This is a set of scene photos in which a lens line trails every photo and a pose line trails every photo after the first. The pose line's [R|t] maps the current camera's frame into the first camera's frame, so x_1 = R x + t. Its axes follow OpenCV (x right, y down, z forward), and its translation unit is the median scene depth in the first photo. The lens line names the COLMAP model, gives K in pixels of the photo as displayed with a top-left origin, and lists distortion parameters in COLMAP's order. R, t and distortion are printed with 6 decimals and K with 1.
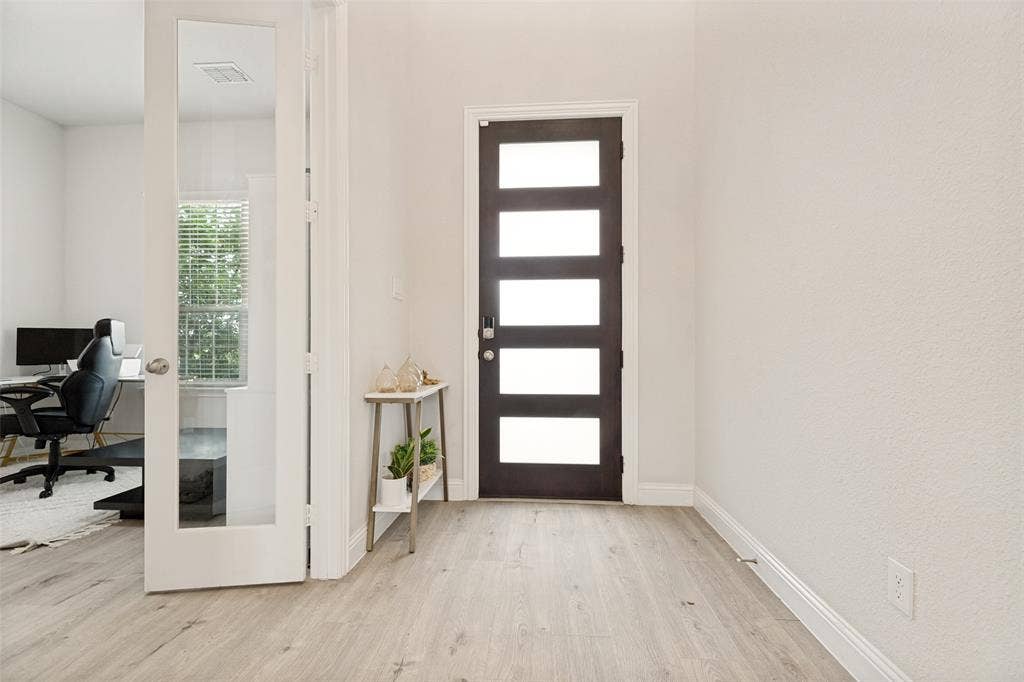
lens RADIAL K [[464.1, 0, 510.9], [0, 464.1, 344.3], [0, 0, 1]] dist [-0.000035, 0.000386]
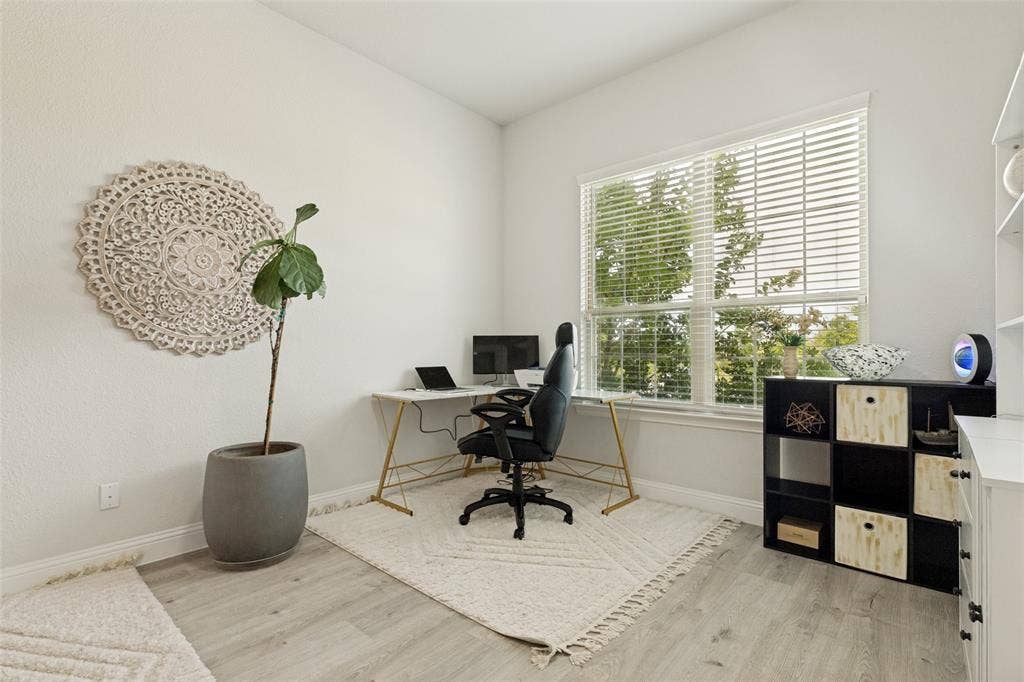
lens RADIAL K [[464.1, 0, 510.9], [0, 464.1, 344.3], [0, 0, 1]] dist [-0.000035, 0.000386]
pose [[0.814469, -0.000283, -0.580207, -0.481059], [-0.006546, 0.999932, -0.009677, -0.008538], [0.580170, 0.011679, 0.814412, 0.281191]]
